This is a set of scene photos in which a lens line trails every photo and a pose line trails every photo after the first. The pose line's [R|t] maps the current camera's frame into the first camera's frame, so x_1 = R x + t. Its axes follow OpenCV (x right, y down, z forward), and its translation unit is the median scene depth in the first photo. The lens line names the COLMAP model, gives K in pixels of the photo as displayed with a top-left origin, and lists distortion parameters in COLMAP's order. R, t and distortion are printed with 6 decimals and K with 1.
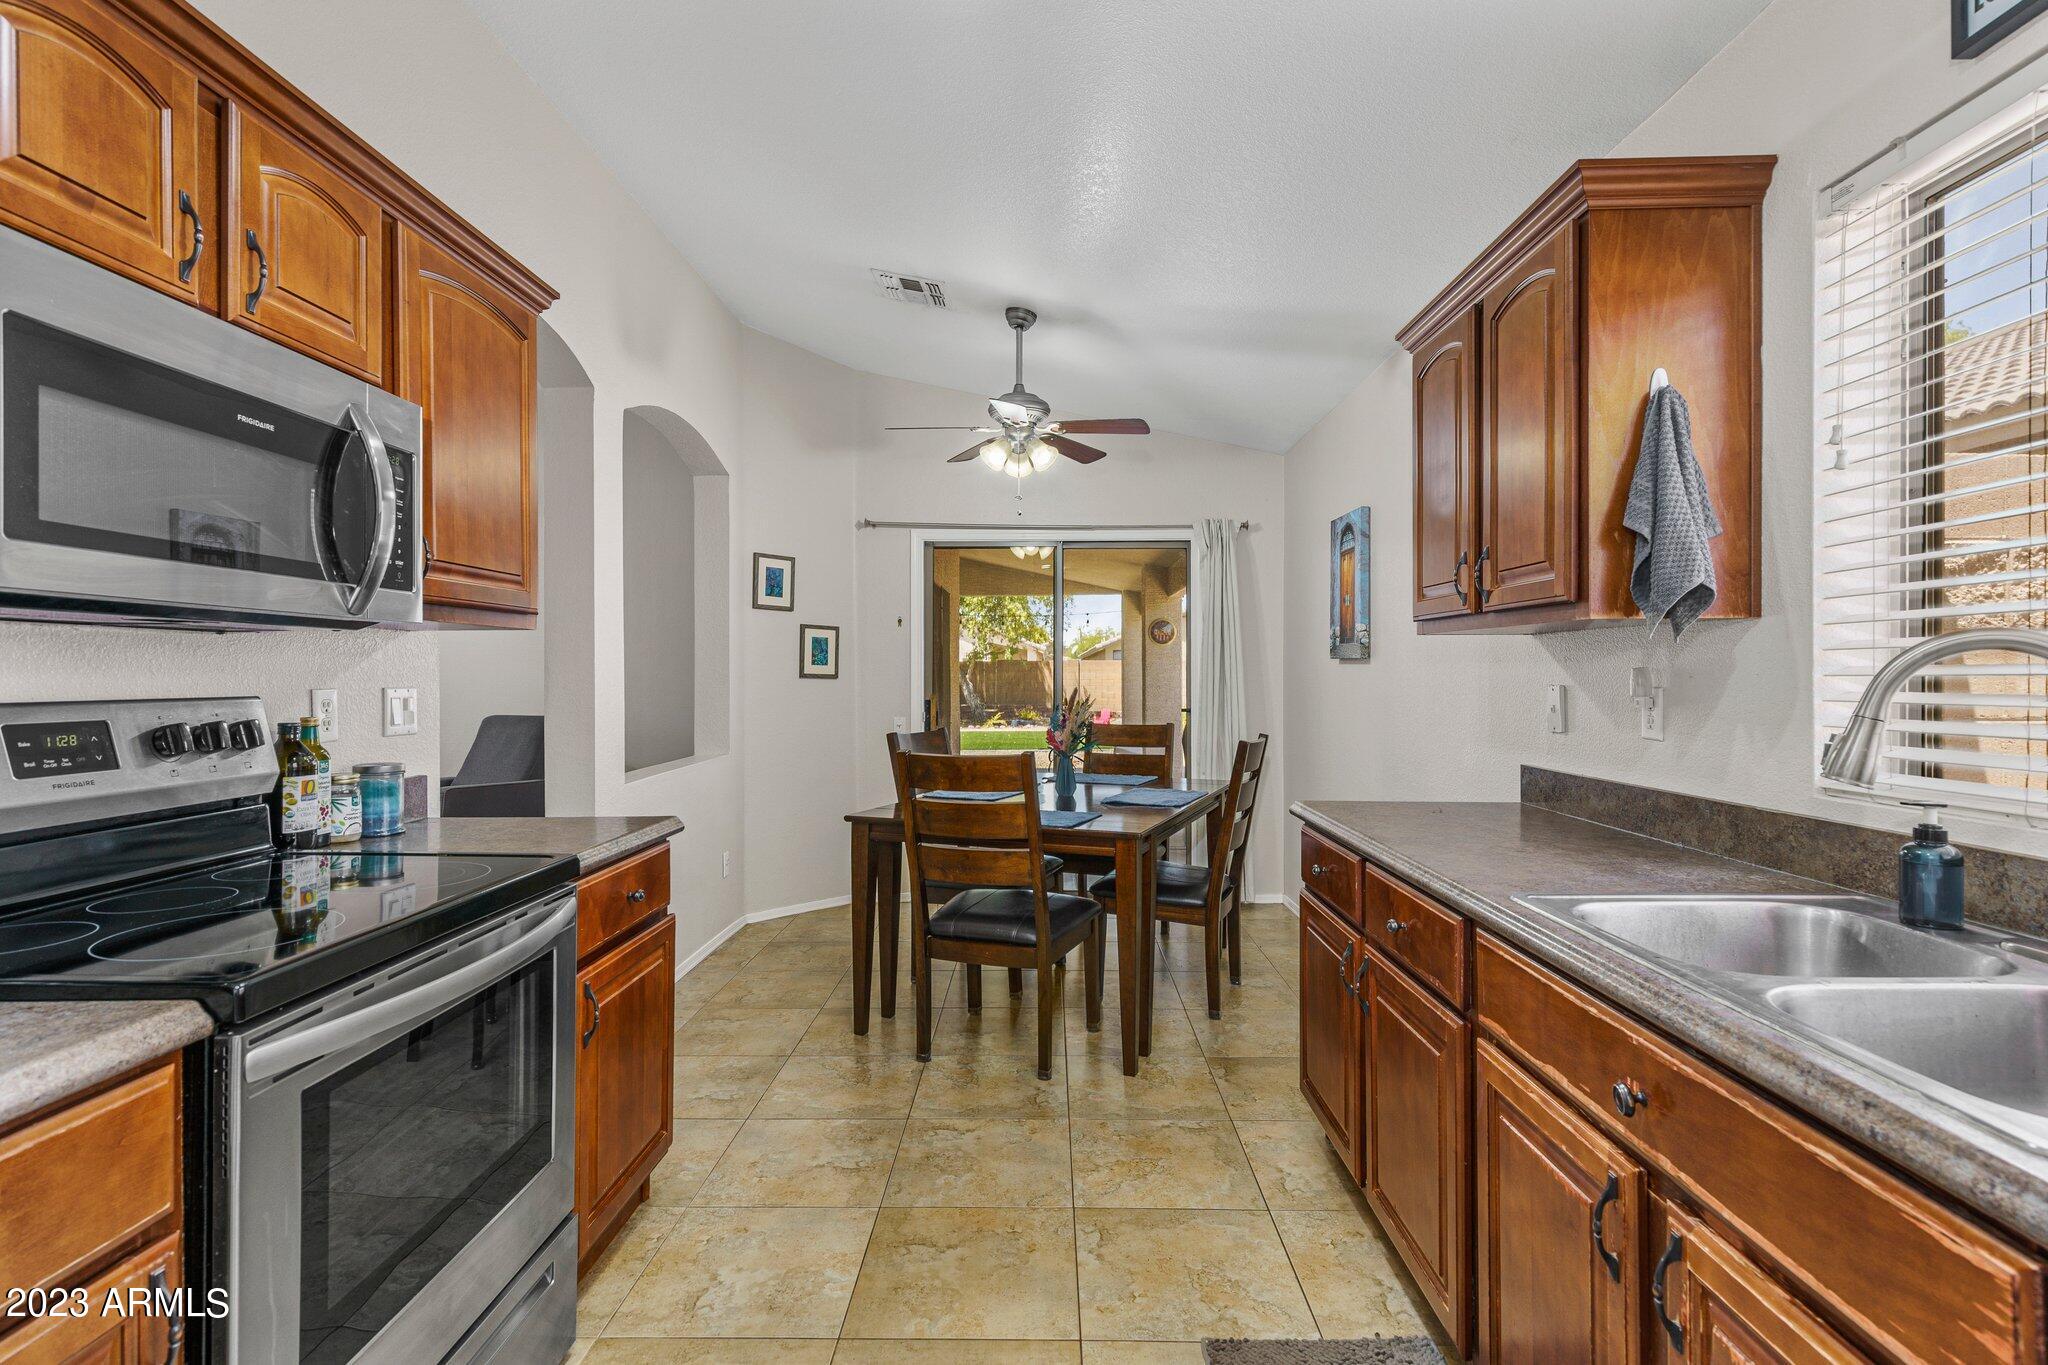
lens RADIAL K [[991.5, 0, 1033.4], [0, 991.5, 666.5], [0, 0, 1]] dist [0.040299, -0.000097]
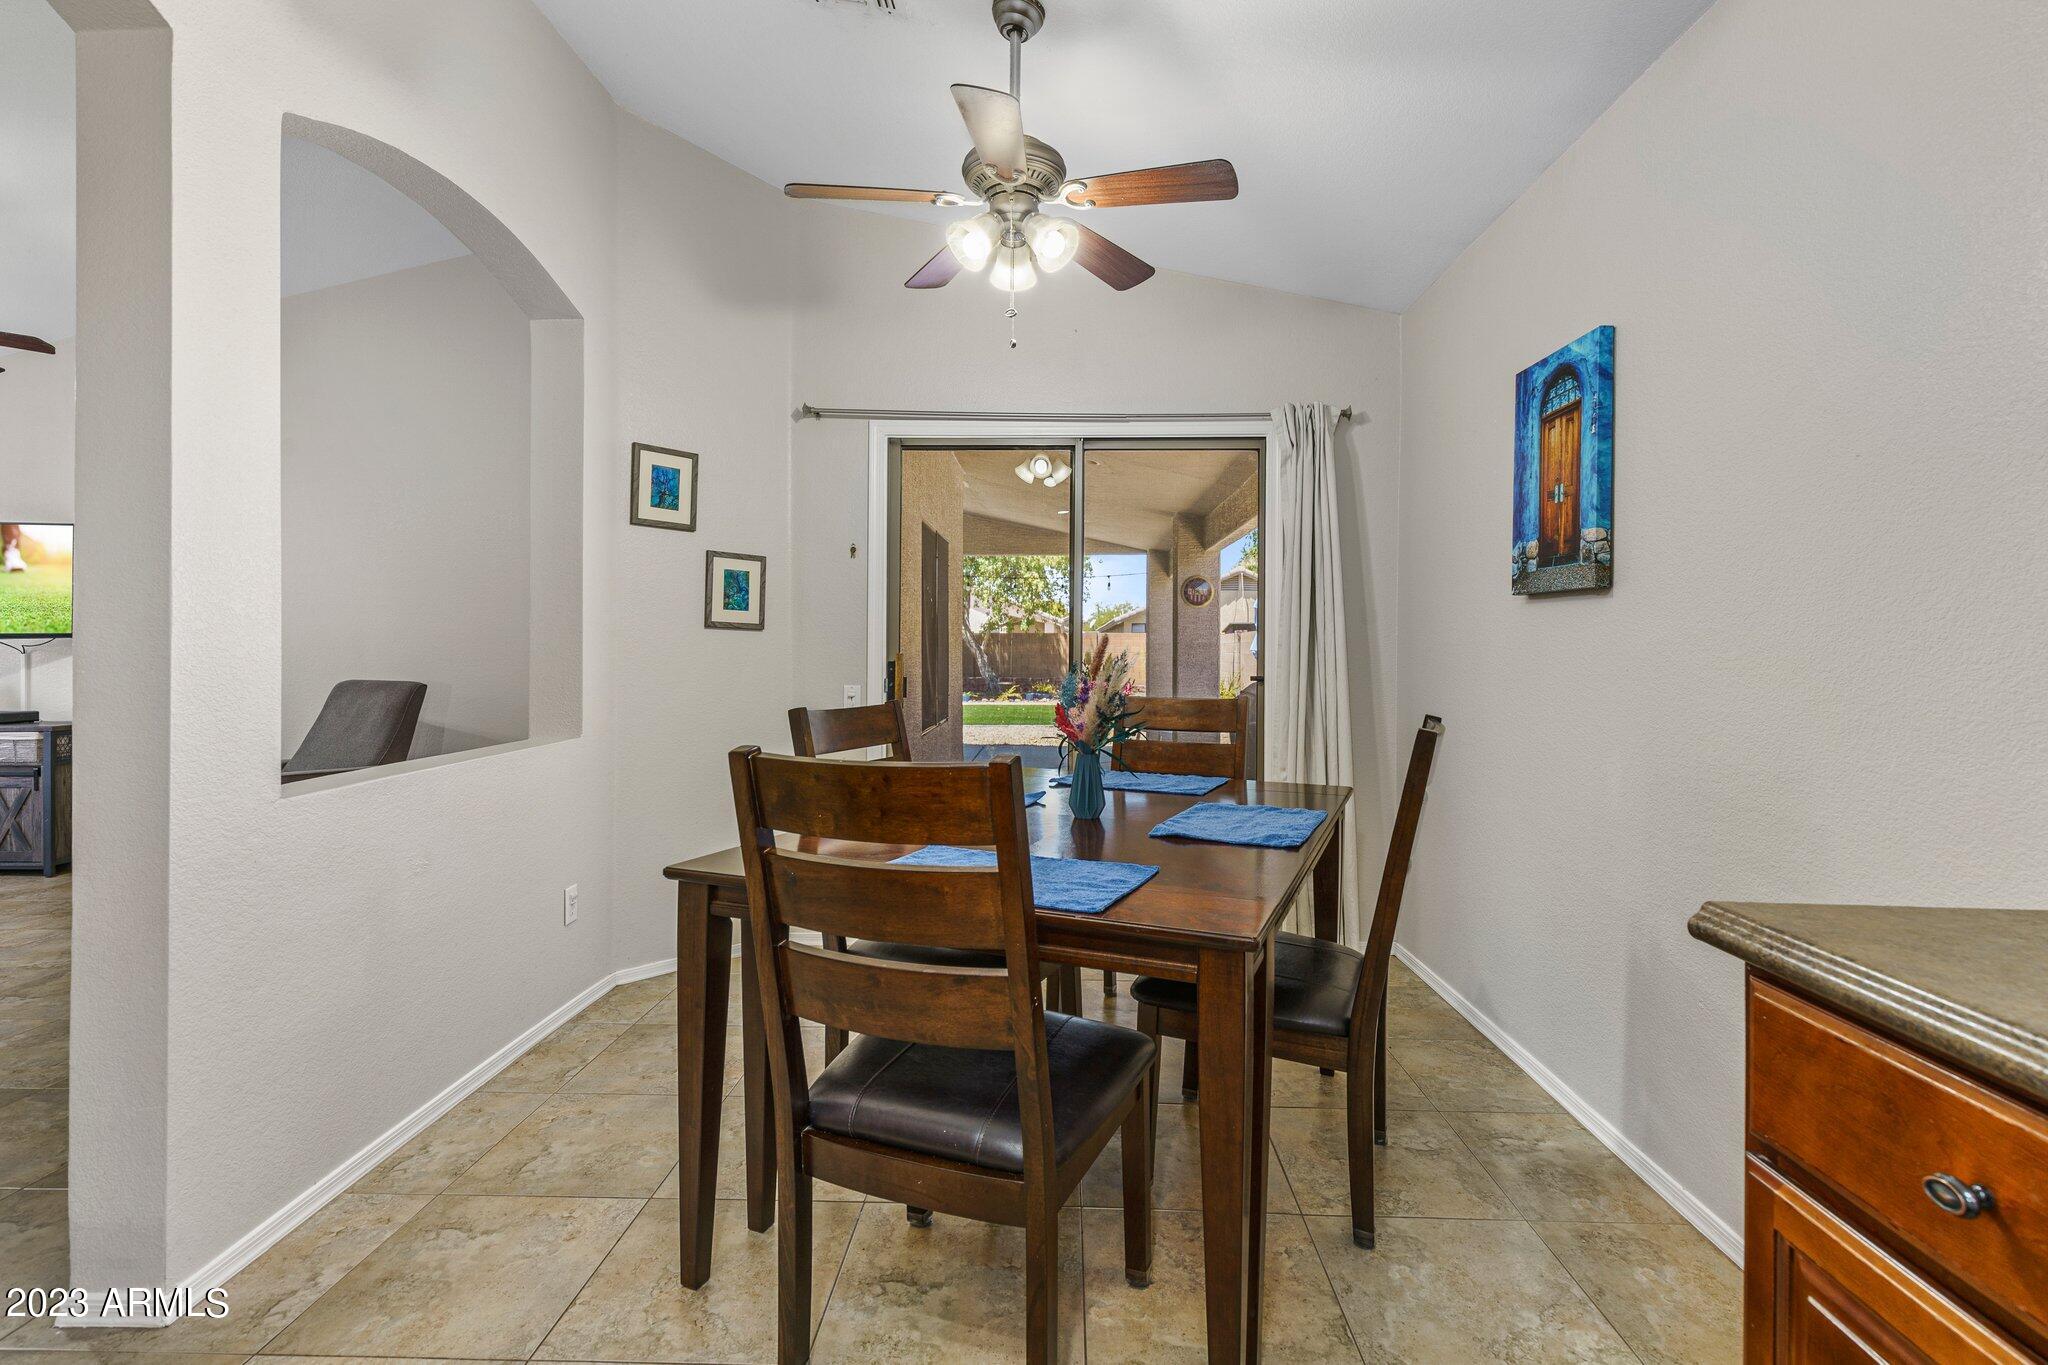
lens RADIAL K [[991.5, 0, 1033.4], [0, 991.5, 666.5], [0, 0, 1]] dist [0.040299, -0.000097]
pose [[0.999823, 0.007265, -0.017335, 0.007460], [-0.006804, 0.999626, 0.026486, 0.018383], [0.017521, -0.026363, 0.999499, 0.299413]]
